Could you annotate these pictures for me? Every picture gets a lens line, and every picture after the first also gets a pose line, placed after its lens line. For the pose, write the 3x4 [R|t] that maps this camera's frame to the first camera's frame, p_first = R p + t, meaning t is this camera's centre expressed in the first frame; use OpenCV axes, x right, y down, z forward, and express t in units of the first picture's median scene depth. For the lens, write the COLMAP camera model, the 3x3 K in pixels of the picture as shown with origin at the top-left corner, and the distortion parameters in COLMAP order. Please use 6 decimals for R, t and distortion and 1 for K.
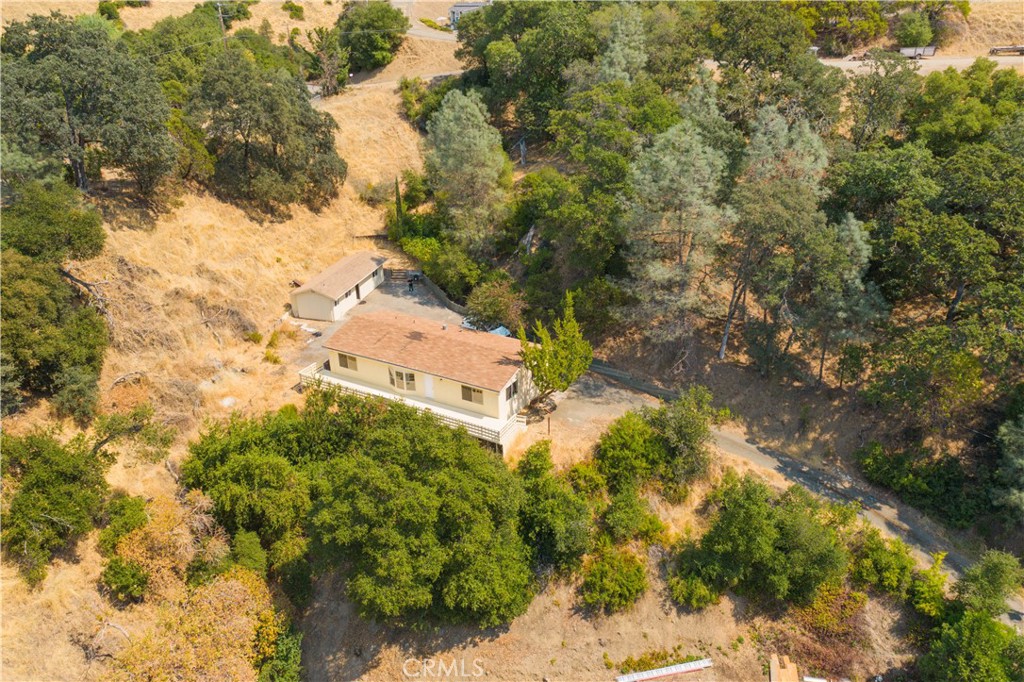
lens RADIAL K [[806.8, 0, 515.7], [0, 806.8, 339.8], [0, 0, 1]] dist [-0.007459, 0.005234]
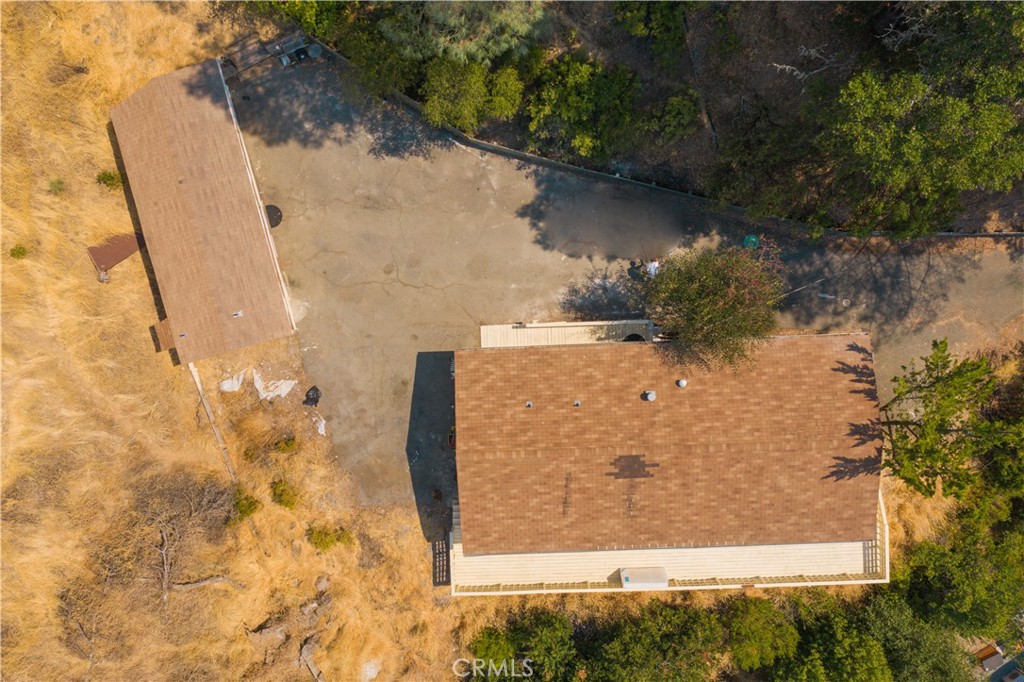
lens RADIAL K [[806.8, 0, 515.7], [0, 806.8, 339.8], [0, 0, 1]] dist [-0.007459, 0.005234]
pose [[0.849146, -0.527976, -0.013880, -0.124610], [0.221440, 0.332038, 0.916905, -0.459158], [-0.479495, -0.781660, 0.398863, 0.822307]]
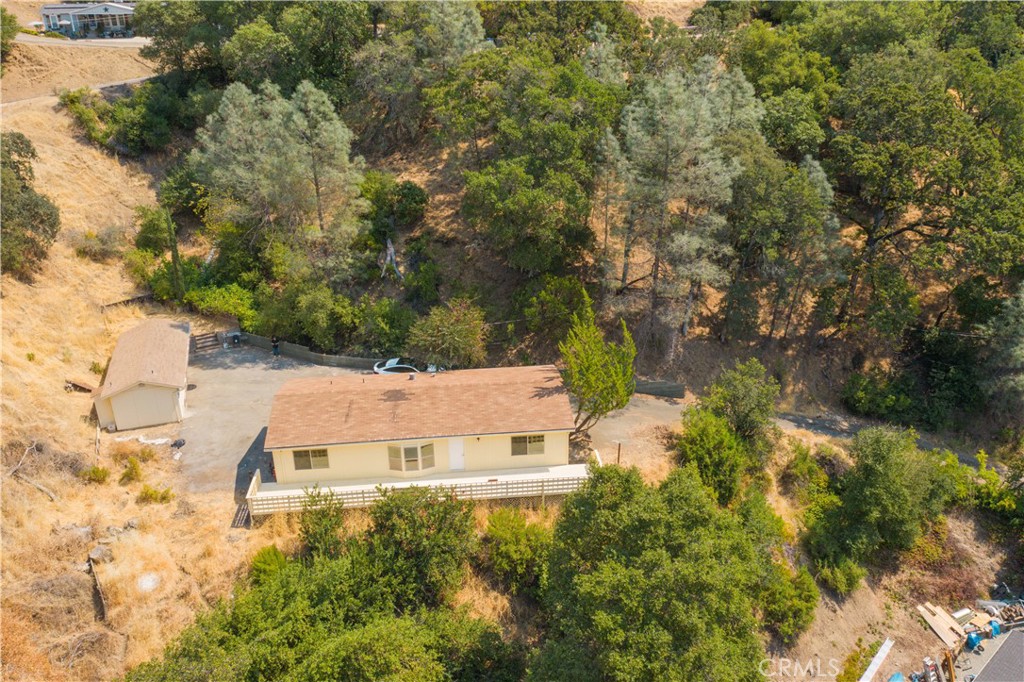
lens RADIAL K [[806.8, 0, 515.7], [0, 806.8, 339.8], [0, 0, 1]] dist [-0.007459, 0.005234]
pose [[0.815474, -0.220852, 0.535001, -0.375967], [0.243661, 0.969433, 0.028790, -0.043667], [-0.525006, 0.106882, 0.844361, 0.303615]]
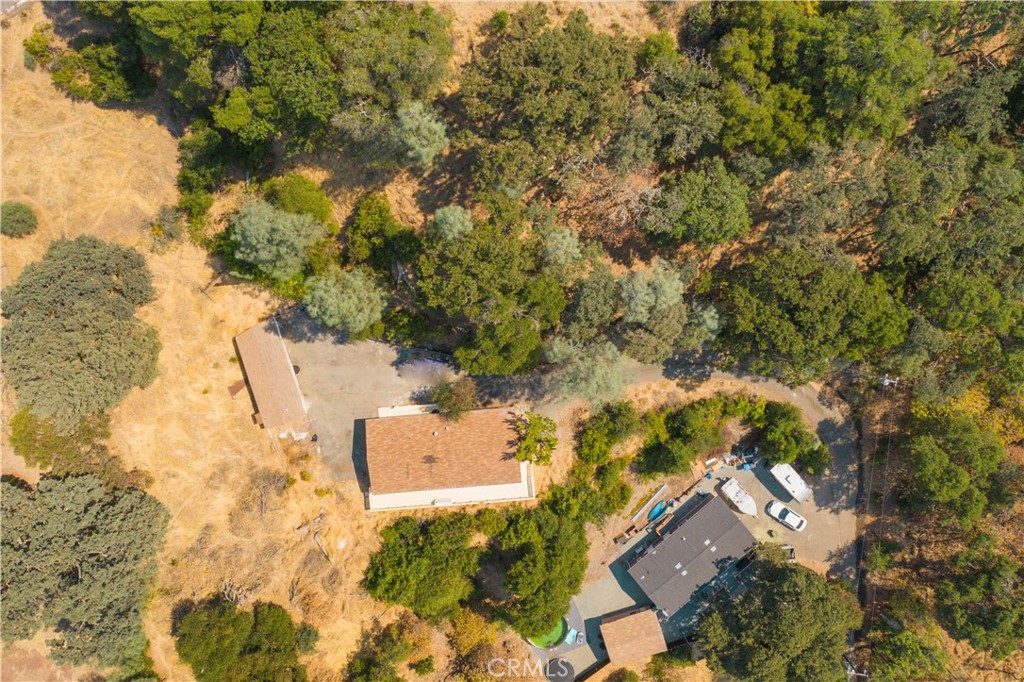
lens RADIAL K [[806.8, 0, 515.7], [0, 806.8, 339.8], [0, 0, 1]] dist [-0.007459, 0.005234]
pose [[0.823103, -0.567727, -0.013703, 0.121426], [0.241332, 0.327842, 0.913388, -1.189045], [-0.514063, -0.755120, 0.406859, 0.473961]]
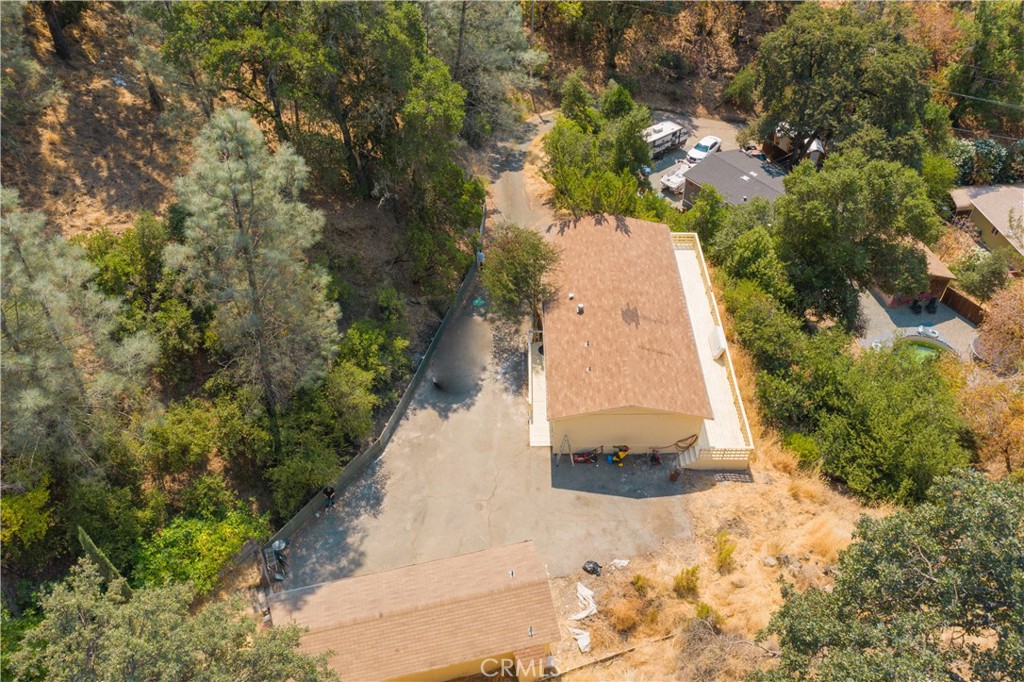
lens RADIAL K [[806.8, 0, 515.7], [0, 806.8, 339.8], [0, 0, 1]] dist [-0.007459, 0.005234]
pose [[-0.494922, -0.581959, 0.645271, -0.496409], [0.387705, 0.516687, 0.763360, -0.523625], [-0.777648, 0.627979, -0.030091, 1.019518]]
